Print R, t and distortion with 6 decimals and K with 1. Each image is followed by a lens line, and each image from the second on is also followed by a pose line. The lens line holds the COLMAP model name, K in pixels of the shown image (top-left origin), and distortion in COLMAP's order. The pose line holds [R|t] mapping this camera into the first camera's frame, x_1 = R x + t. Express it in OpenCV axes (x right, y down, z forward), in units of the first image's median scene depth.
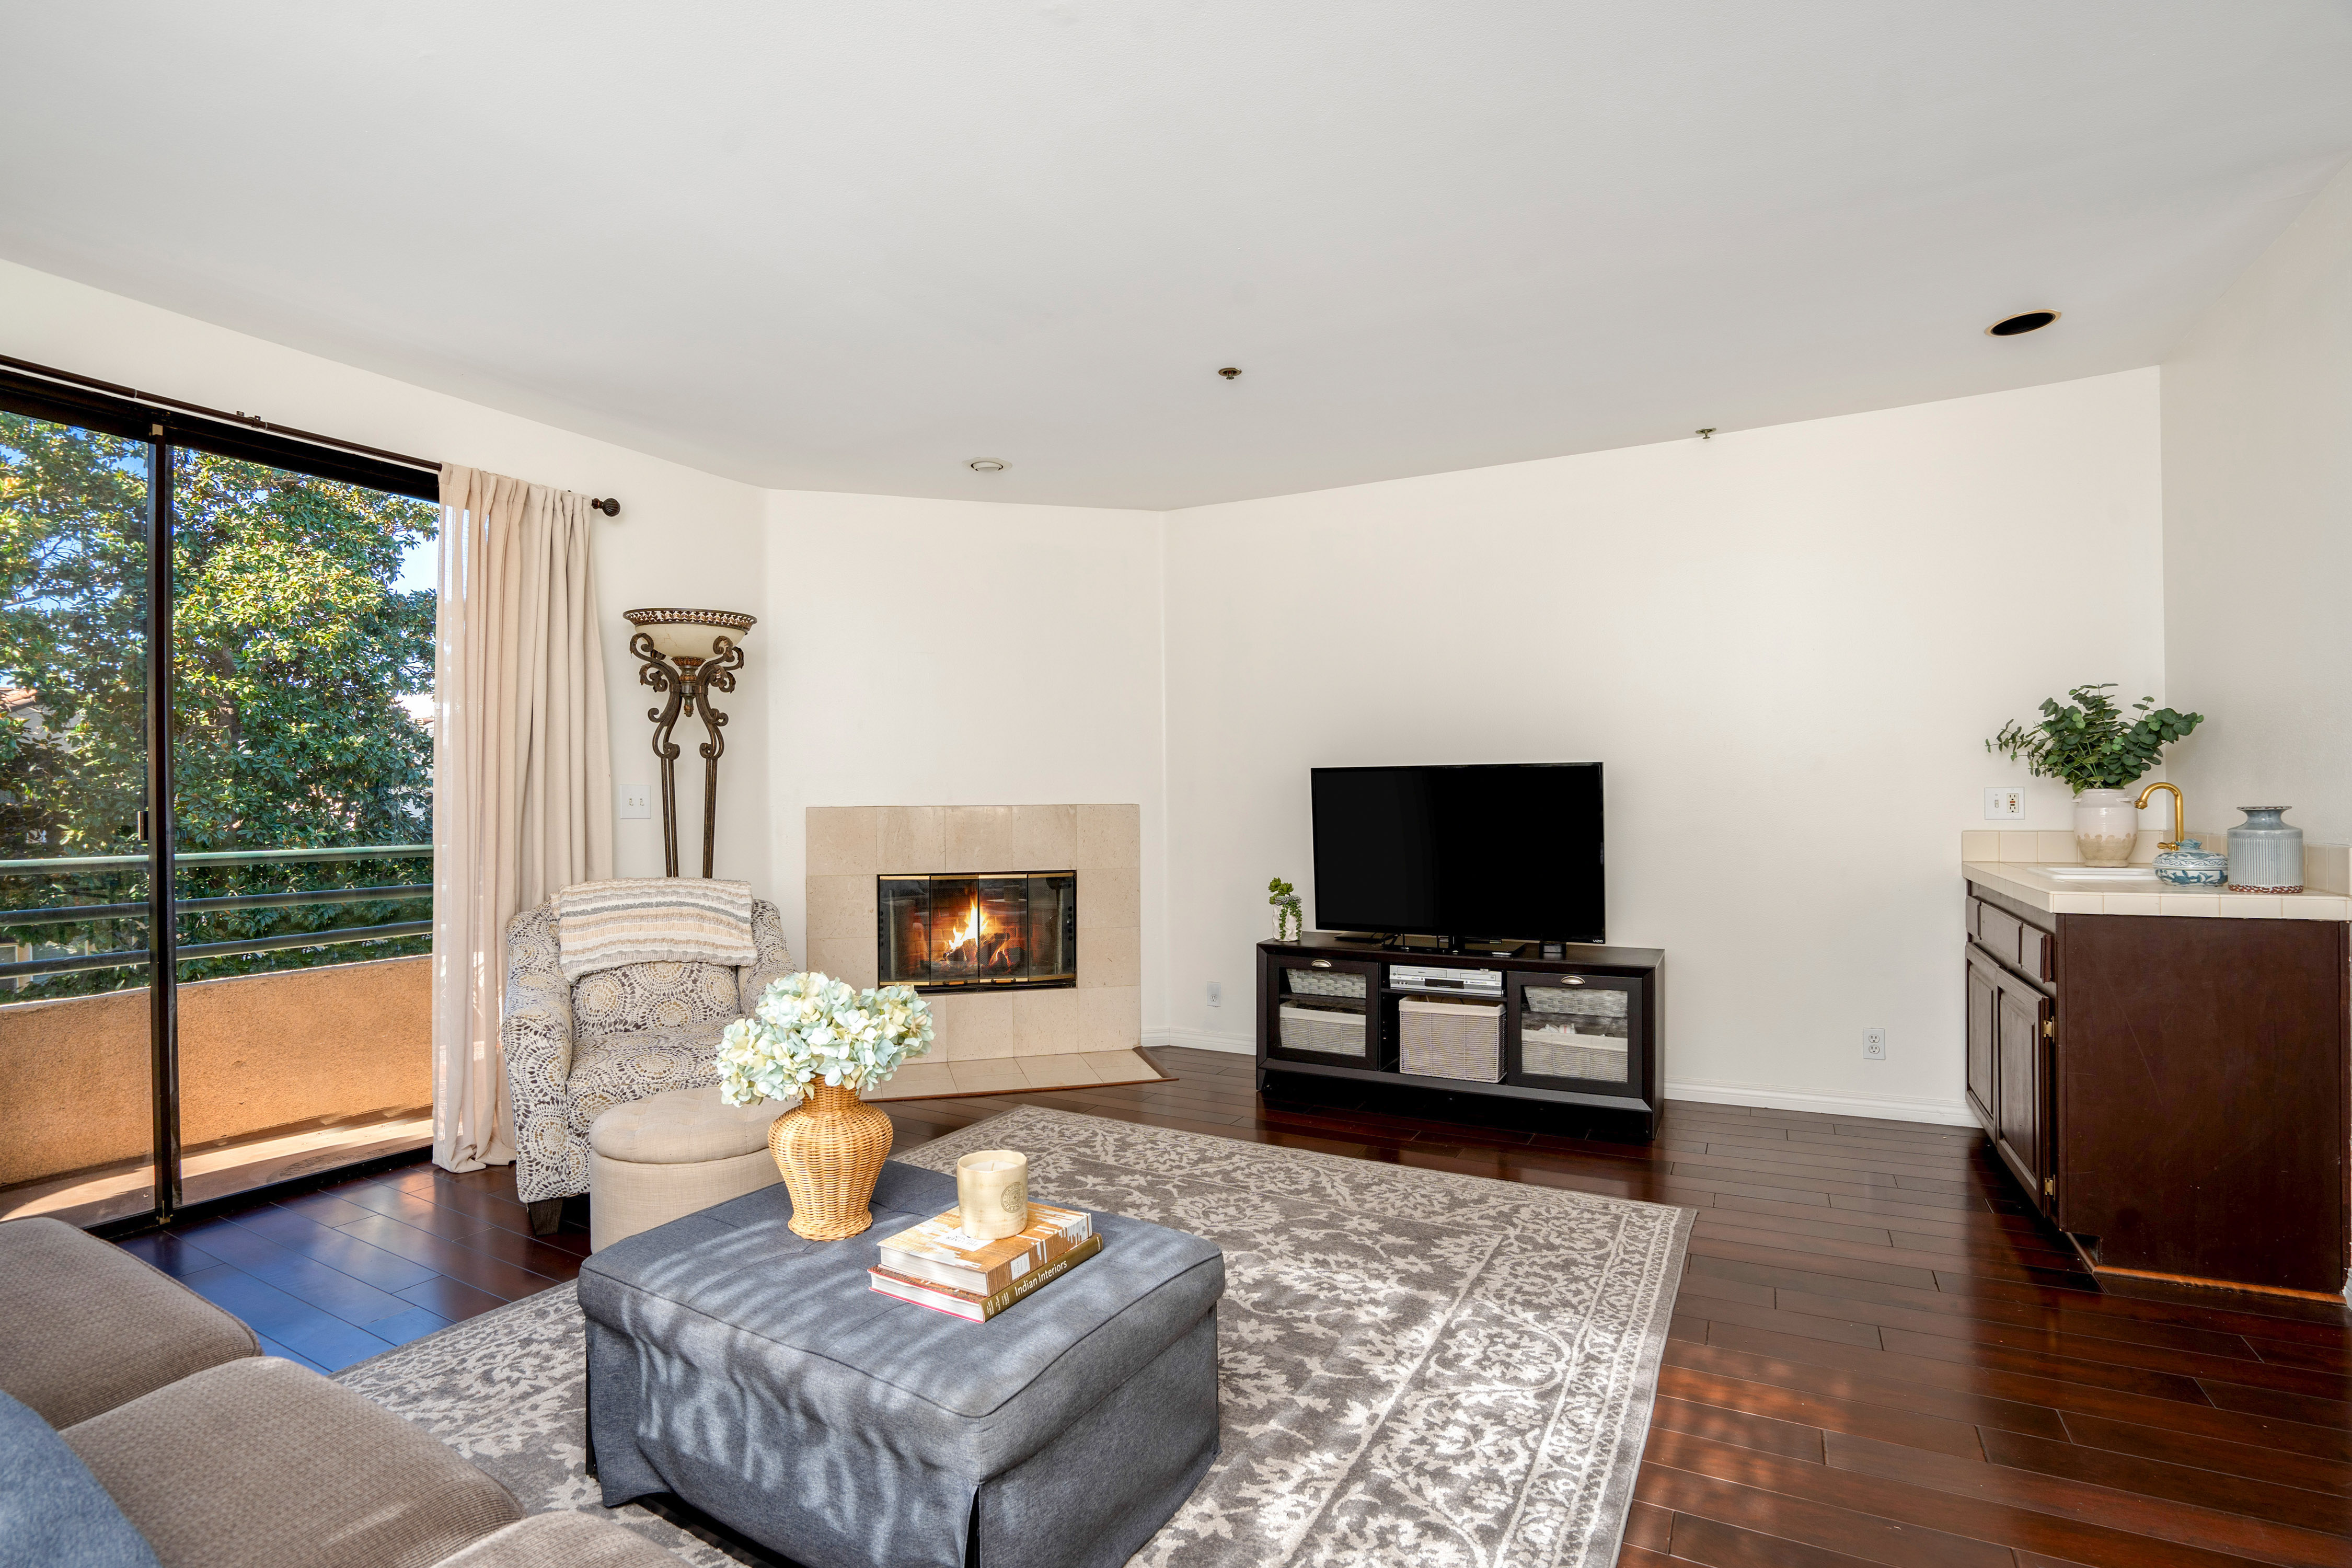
lens RADIAL K [[1099.7, 0, 1168.2], [0, 1099.7, 783.3], [0, 0, 1]] dist [-0.036093, 0.003039]
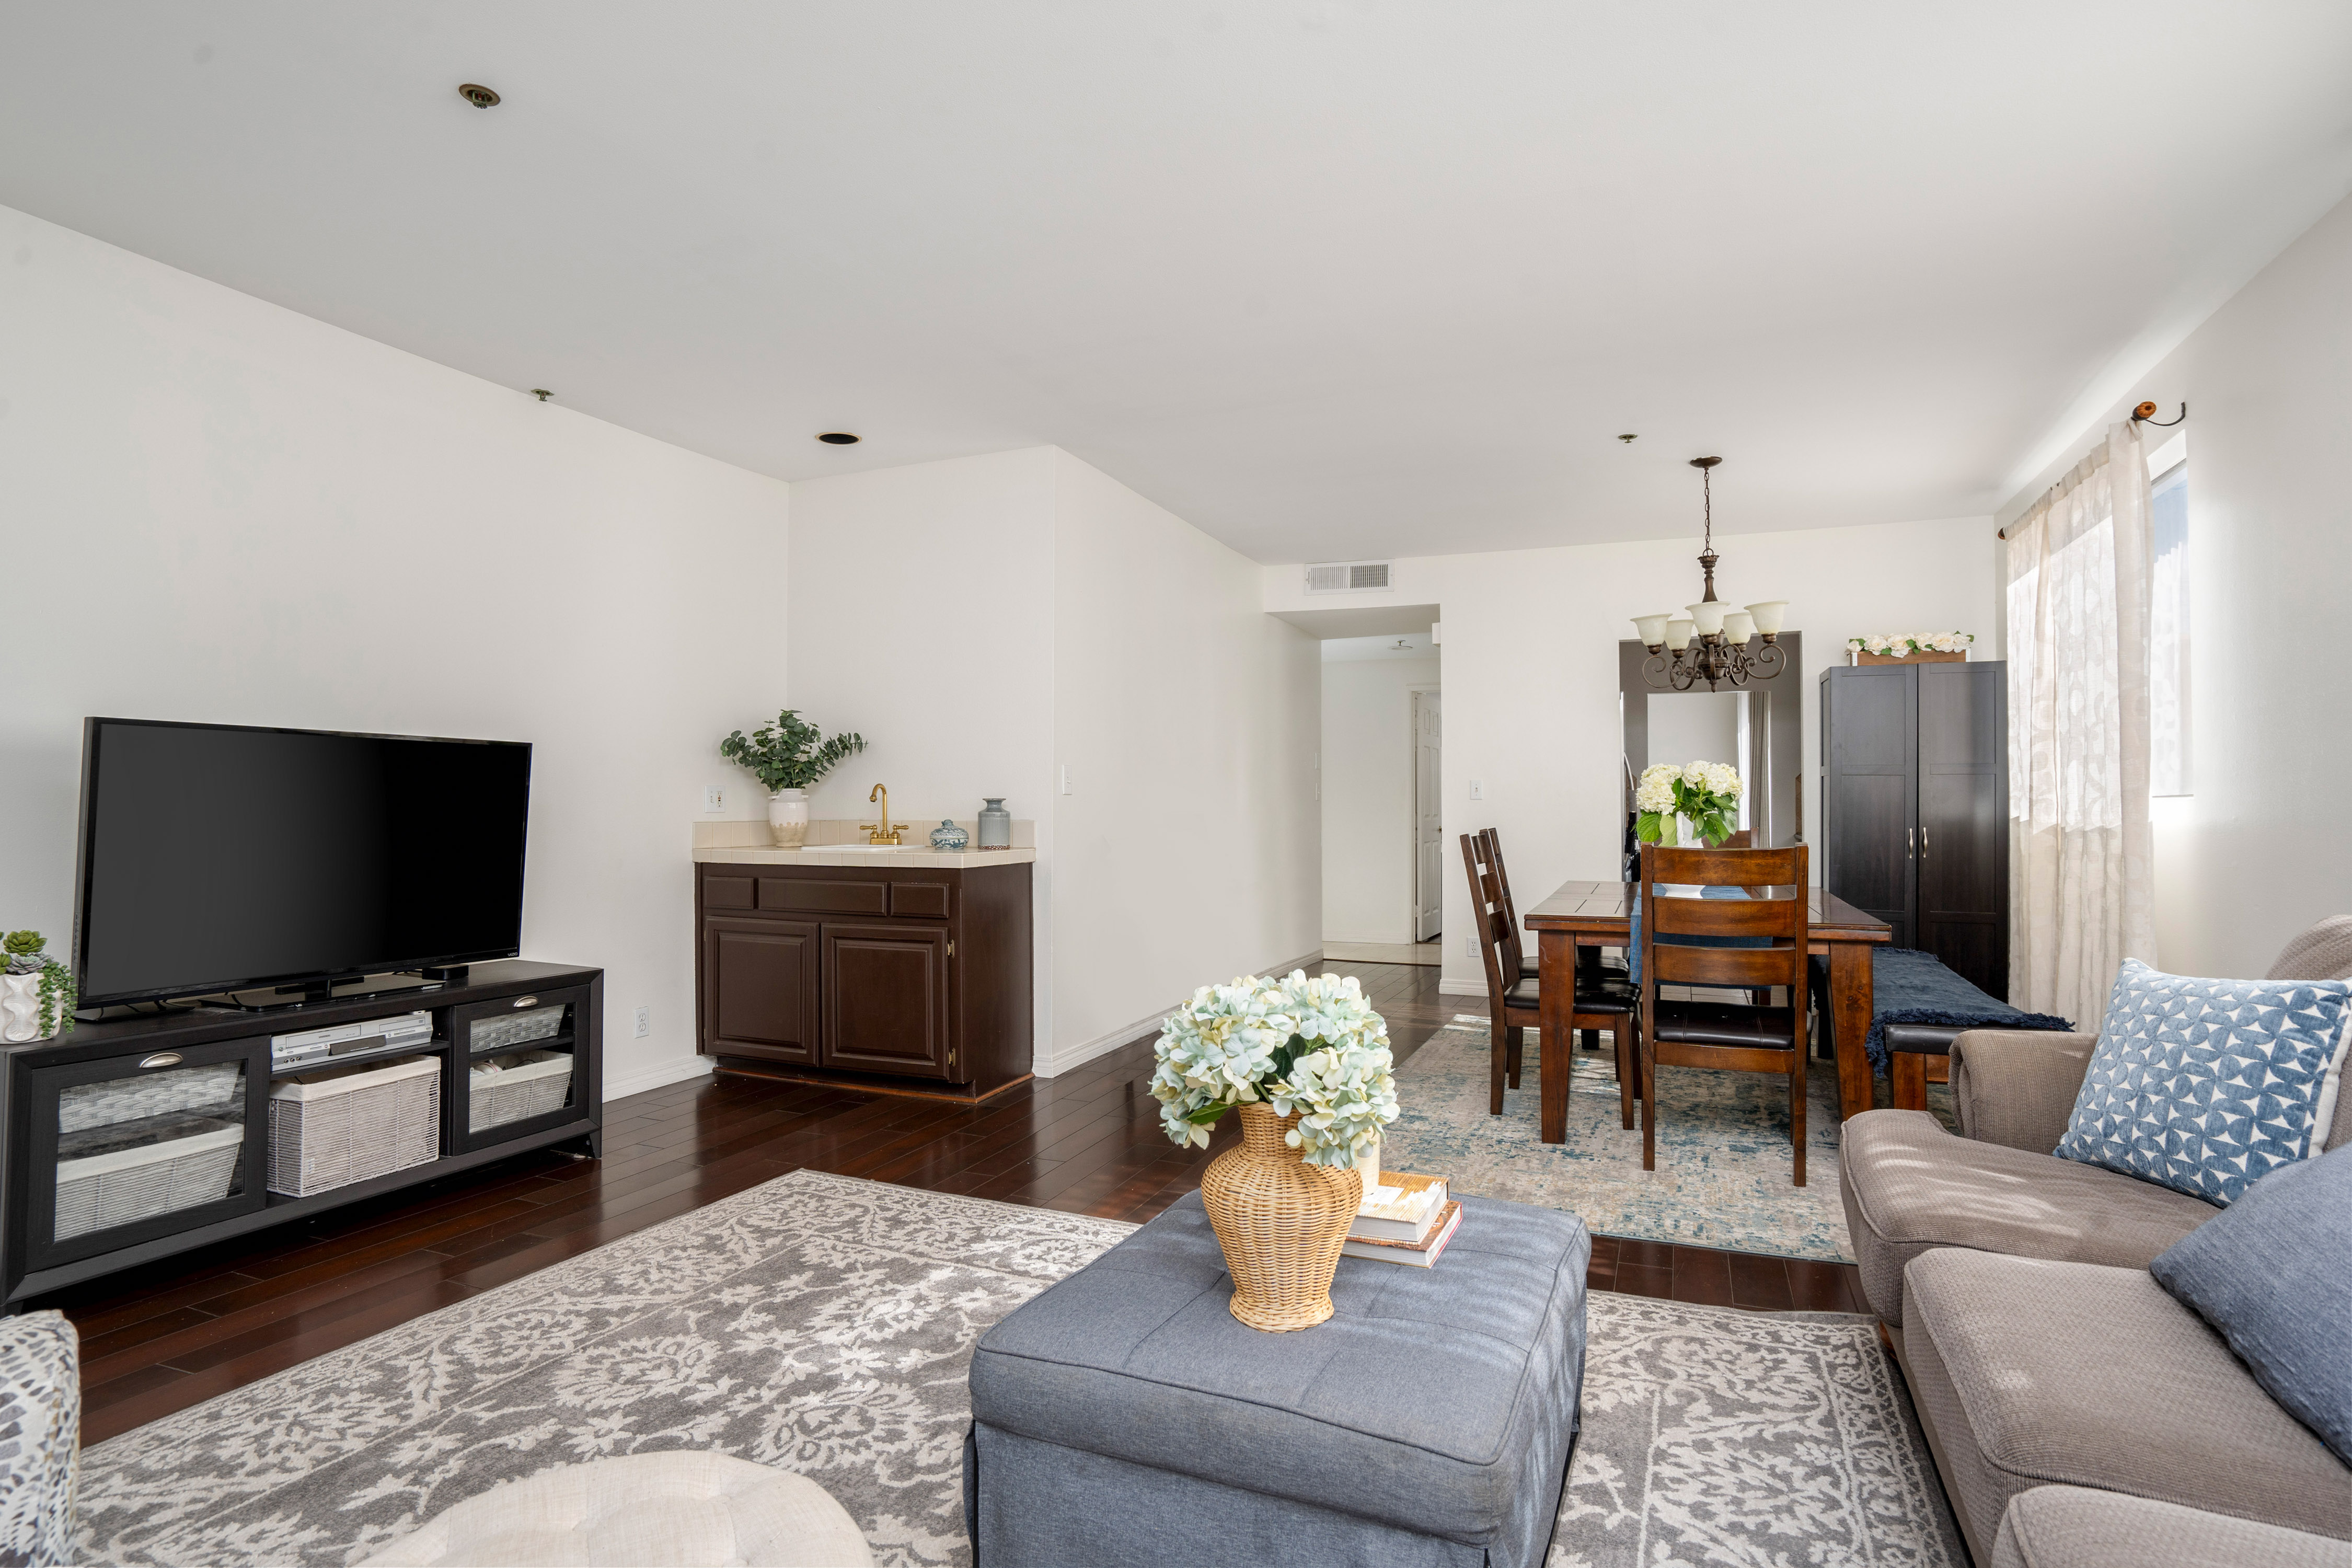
lens RADIAL K [[1219.6, 0, 1158.4], [0, 1219.6, 794.5], [0, 0, 1]] dist [-0.013515, 0.002779]
pose [[-0.095790, 0.023495, 0.995124, -0.641175], [-0.015855, 0.999559, -0.025126, 0.041185], [-0.995275, -0.018184, -0.095375, 0.656227]]
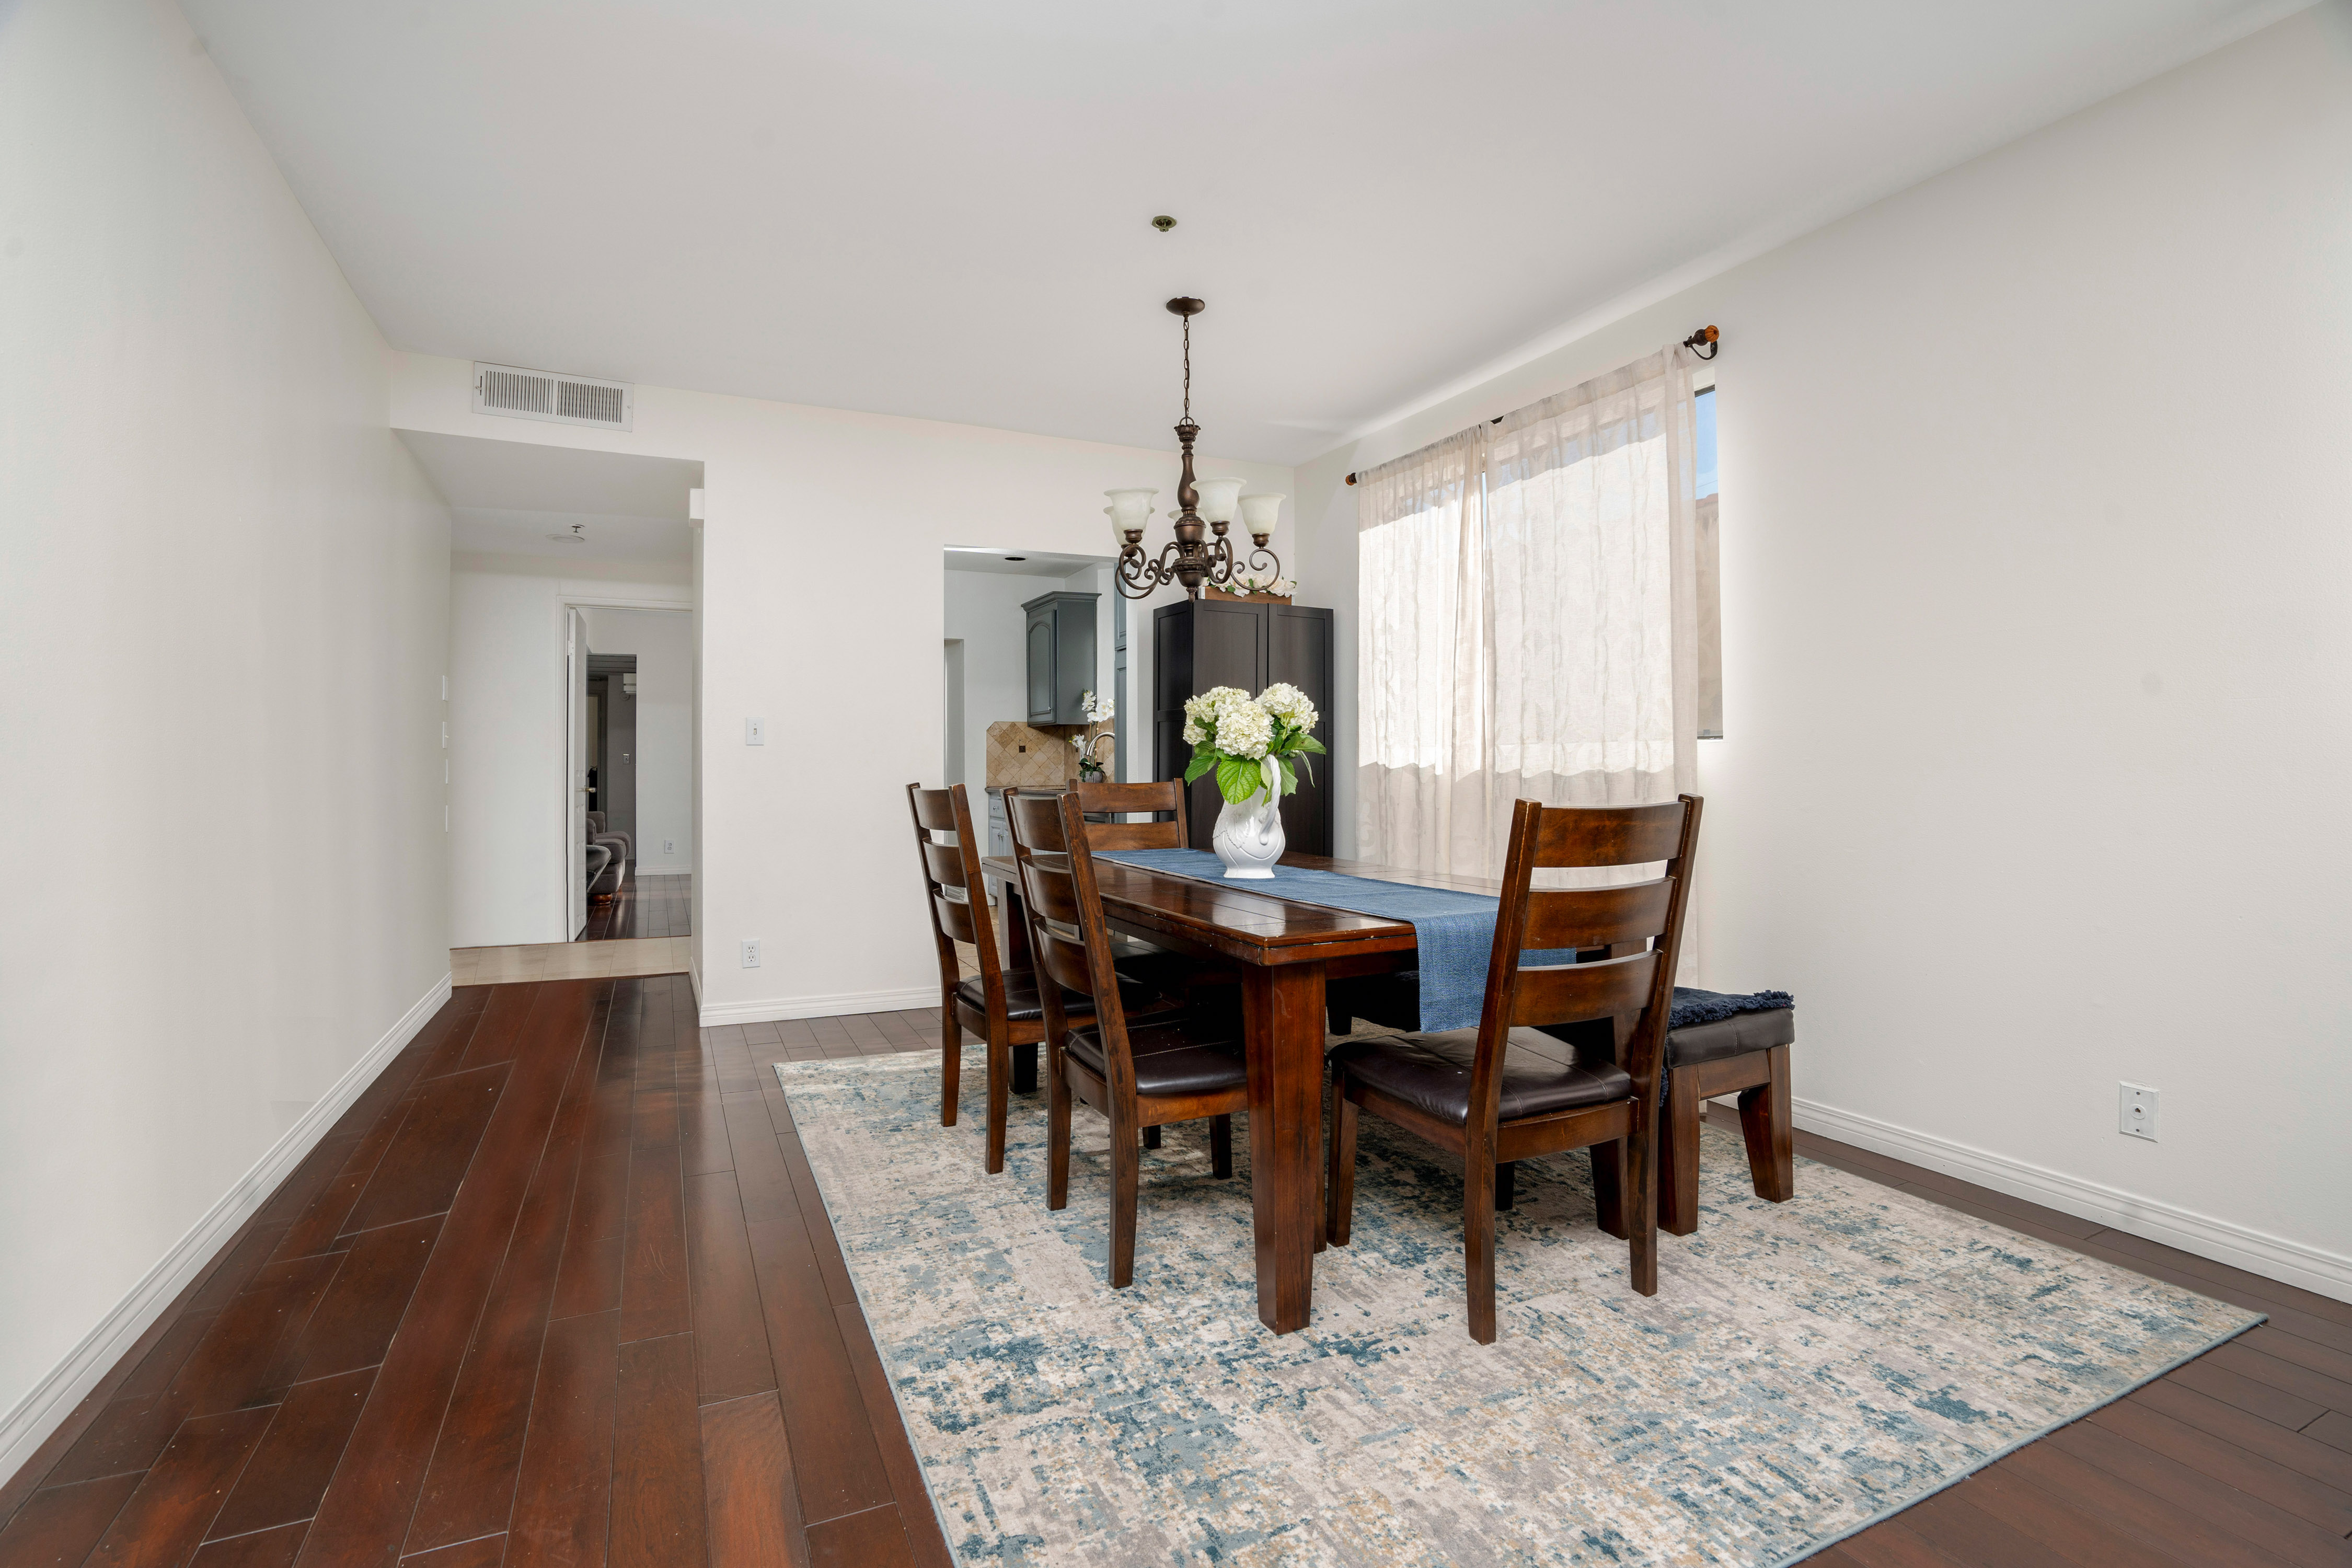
lens RADIAL K [[1099.7, 0, 1162.1], [0, 1099.7, 767.3], [0, 0, 1]] dist [-0.036093, 0.003039]
pose [[-0.803411, 0.018367, 0.595141, 0.132942], [0.007024, 0.999747, -0.021372, 0.044000], [-0.595383, -0.012990, -0.803337, 0.685428]]
